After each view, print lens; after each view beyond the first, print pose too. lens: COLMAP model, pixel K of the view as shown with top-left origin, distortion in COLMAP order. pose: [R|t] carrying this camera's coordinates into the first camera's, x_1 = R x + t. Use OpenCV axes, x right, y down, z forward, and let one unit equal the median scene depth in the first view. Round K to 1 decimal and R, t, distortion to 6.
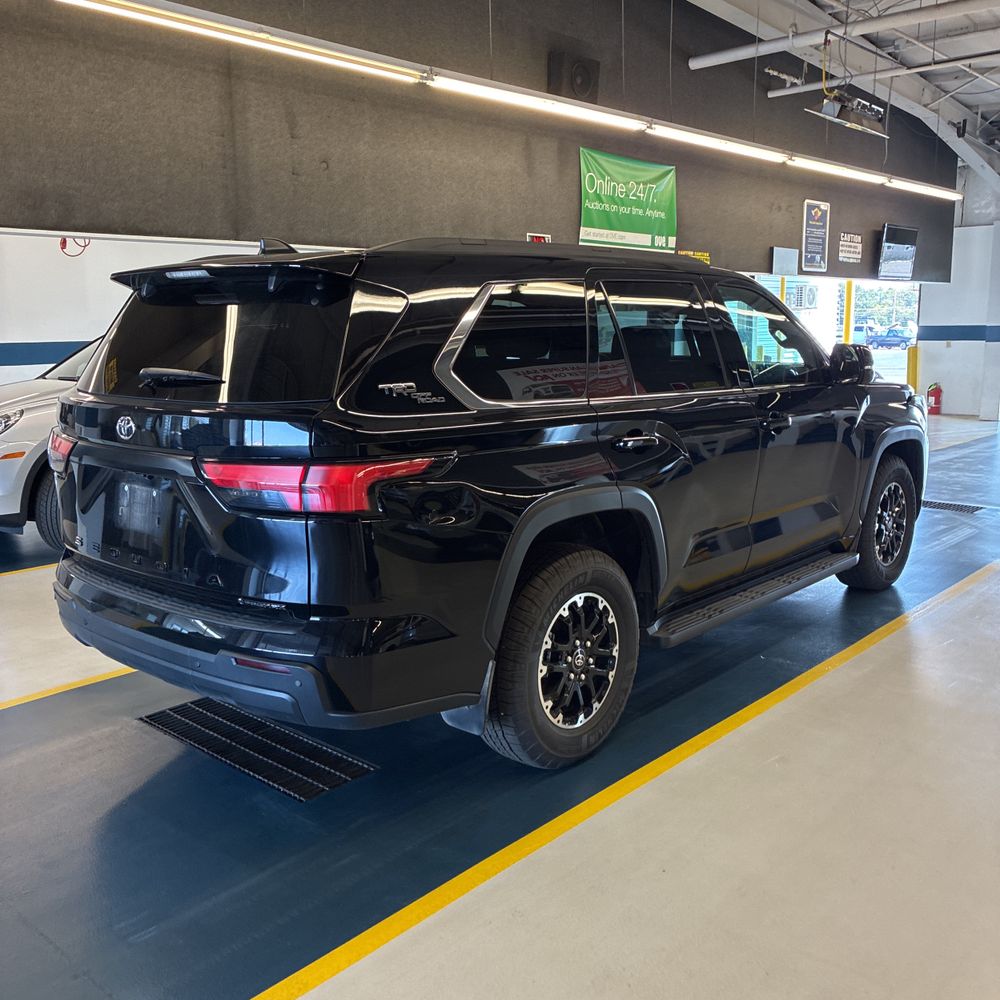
lens RADIAL K [[1017.1, 0, 500.0], [0, 1017.1, 500.0], [0, 0, 1]] dist [0.027202, -0.009983]
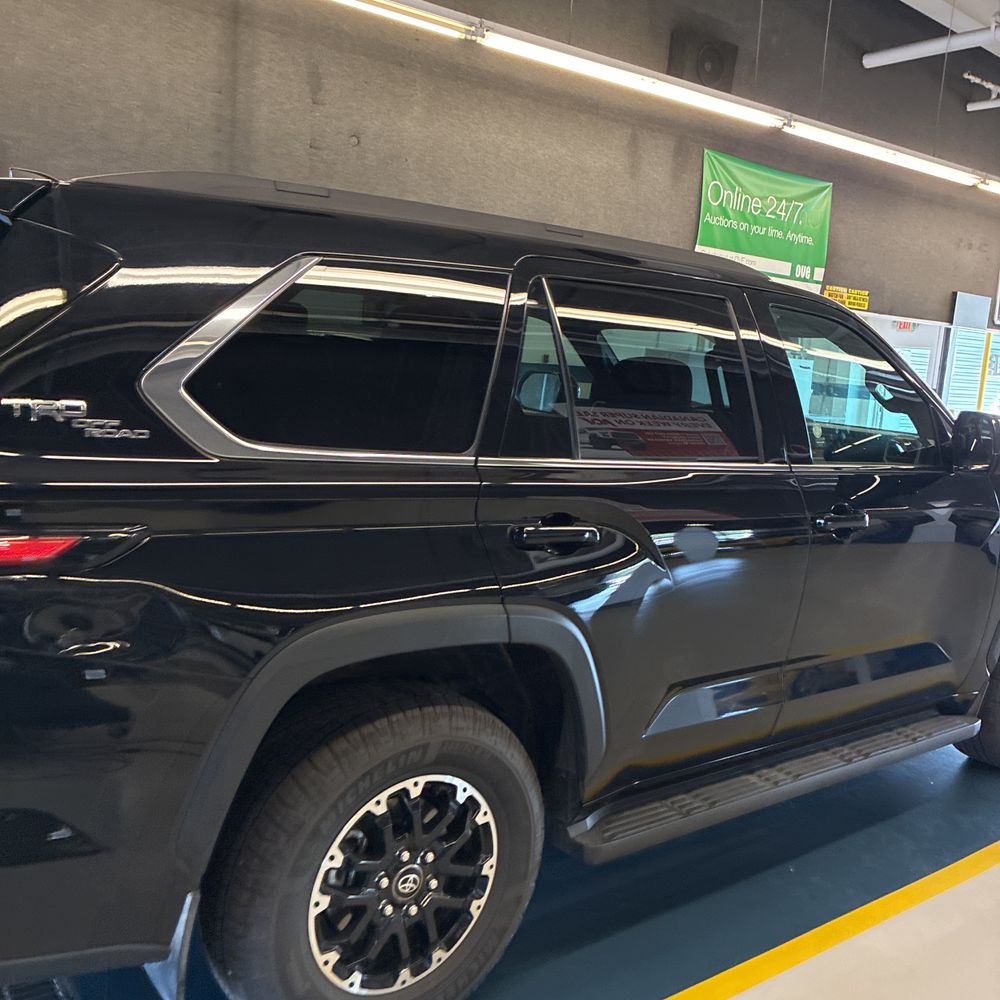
lens RADIAL K [[1011.5, 0, 484.9], [0, 1011.5, 504.8], [0, 0, 1]] dist [0.006021, 0.014511]
pose [[0.976193, 0.112107, -0.185685, 0.125808], [-0.116888, 0.993032, -0.014970, -0.038018], [0.182713, 0.036318, 0.982495, 0.243993]]
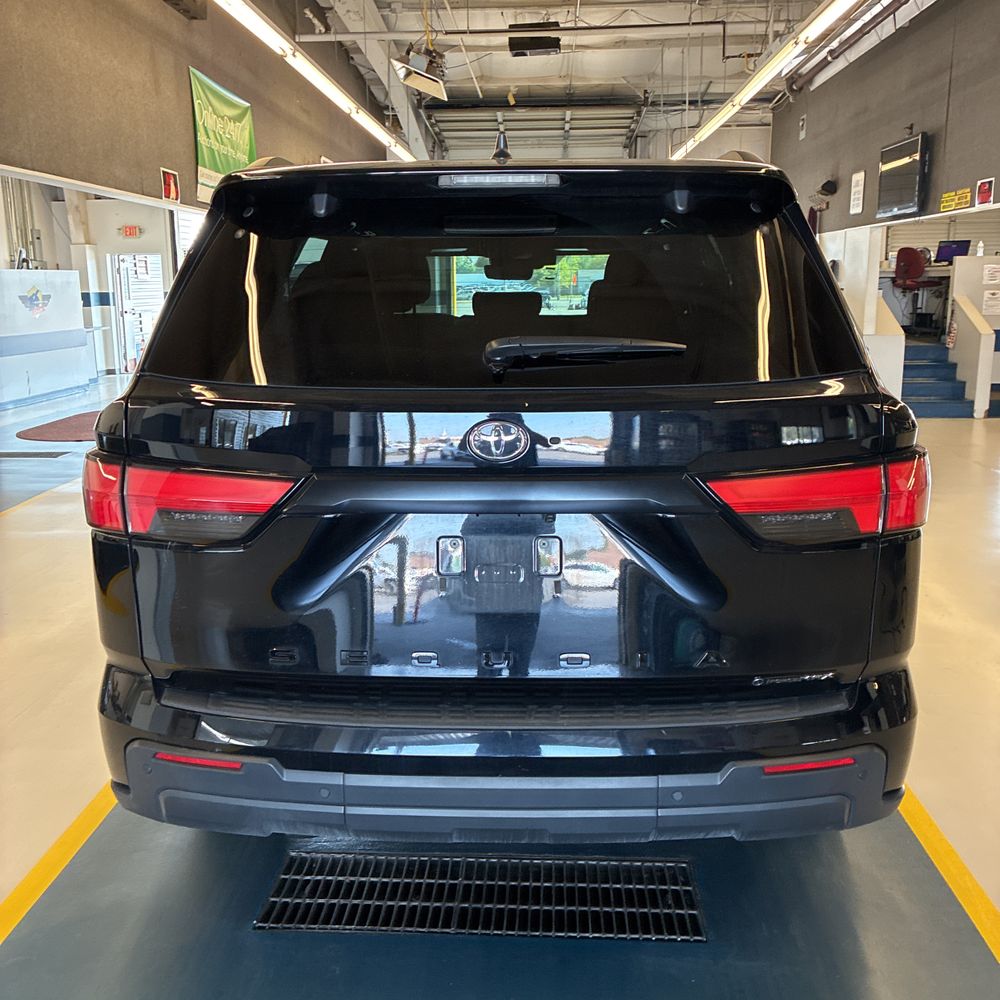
lens RADIAL K [[1011.5, 0, 484.9], [0, 1011.5, 504.8], [0, 0, 1]] dist [0.006021, 0.014511]
pose [[0.783576, -0.132685, 0.606962, -0.389956], [0.111727, 0.991096, 0.072423, -0.040538], [-0.611167, 0.011065, 0.791424, 0.298981]]
